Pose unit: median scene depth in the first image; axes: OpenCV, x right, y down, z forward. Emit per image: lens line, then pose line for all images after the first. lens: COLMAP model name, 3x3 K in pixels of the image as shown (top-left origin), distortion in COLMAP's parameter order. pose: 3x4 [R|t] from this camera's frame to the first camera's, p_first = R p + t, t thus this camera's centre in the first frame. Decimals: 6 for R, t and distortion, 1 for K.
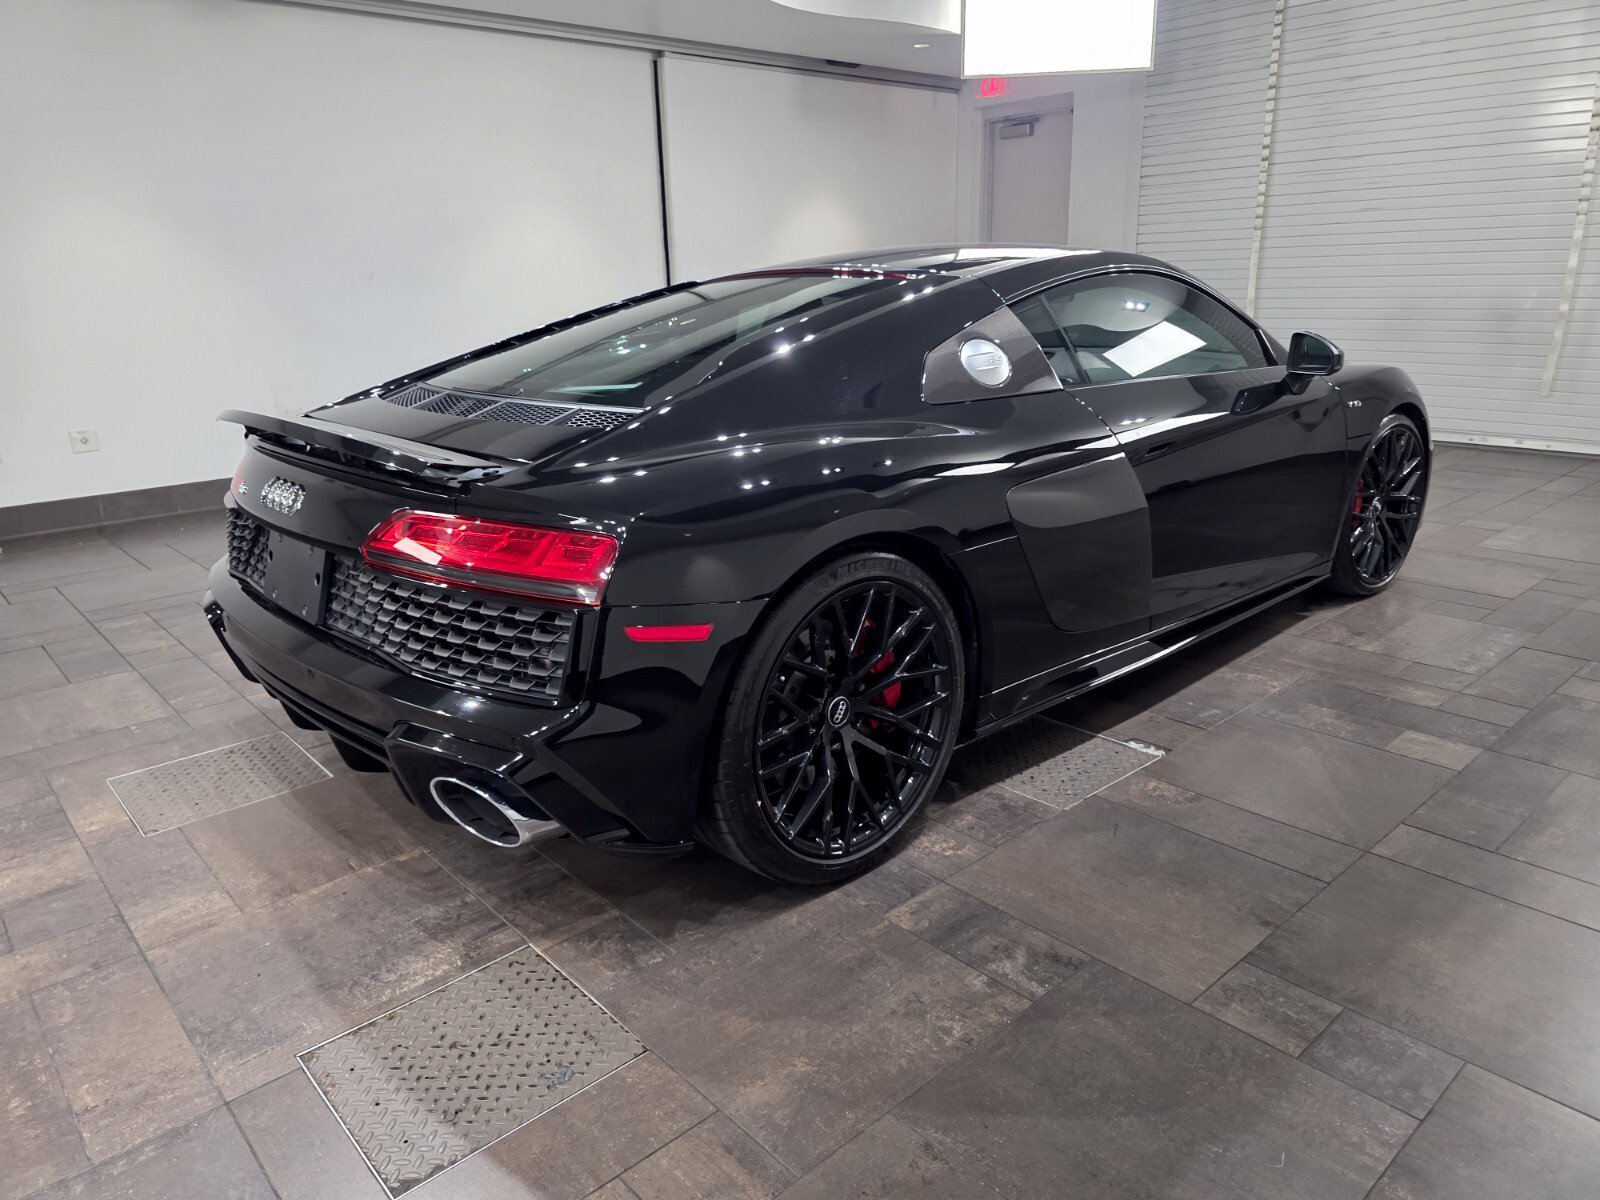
lens RADIAL K [[1078.9, 0, 803.2], [0, 1078.9, 577.0], [0, 0, 1]] dist [0.064171, -0.063676]
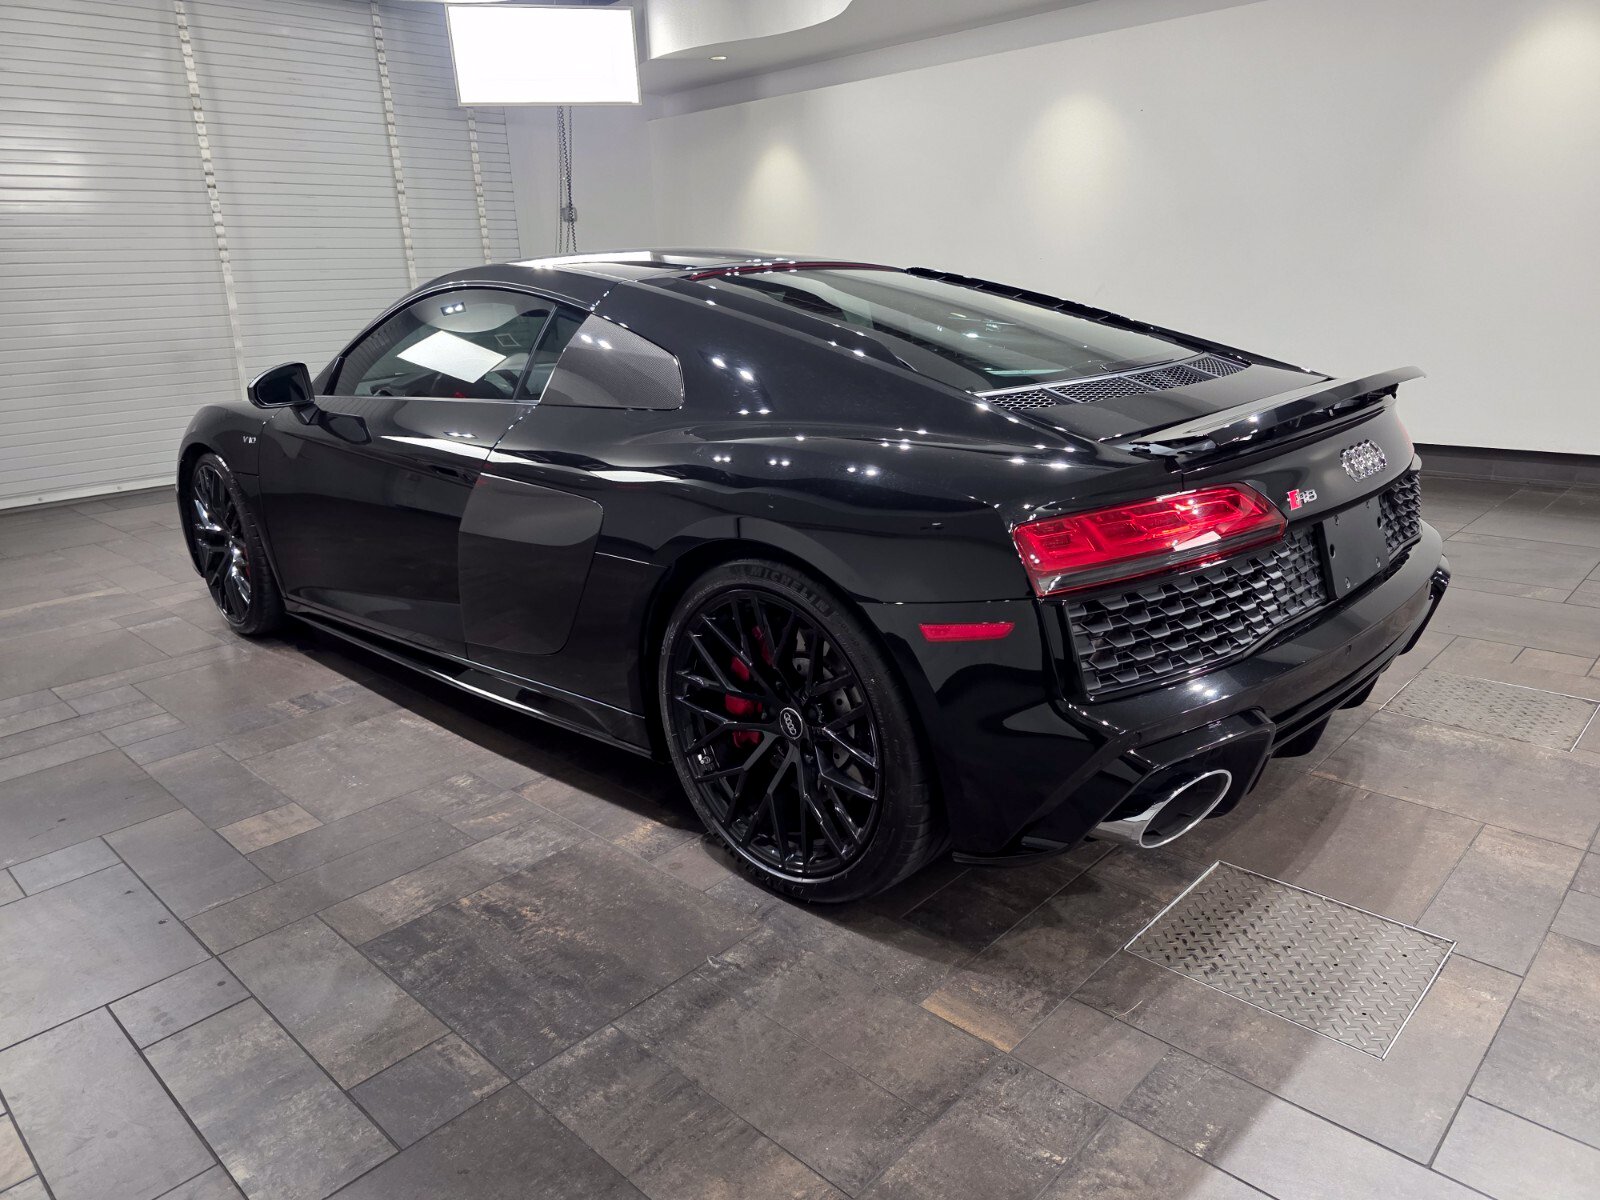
lens RADIAL K [[1078.9, 0, 803.2], [0, 1078.9, 577.0], [0, 0, 1]] dist [0.064171, -0.063676]
pose [[-0.072952, -0.245784, 0.966576, -1.328121], [0.315479, 0.913707, 0.256151, -0.362640], [-0.946124, 0.323621, 0.010883, 1.426609]]
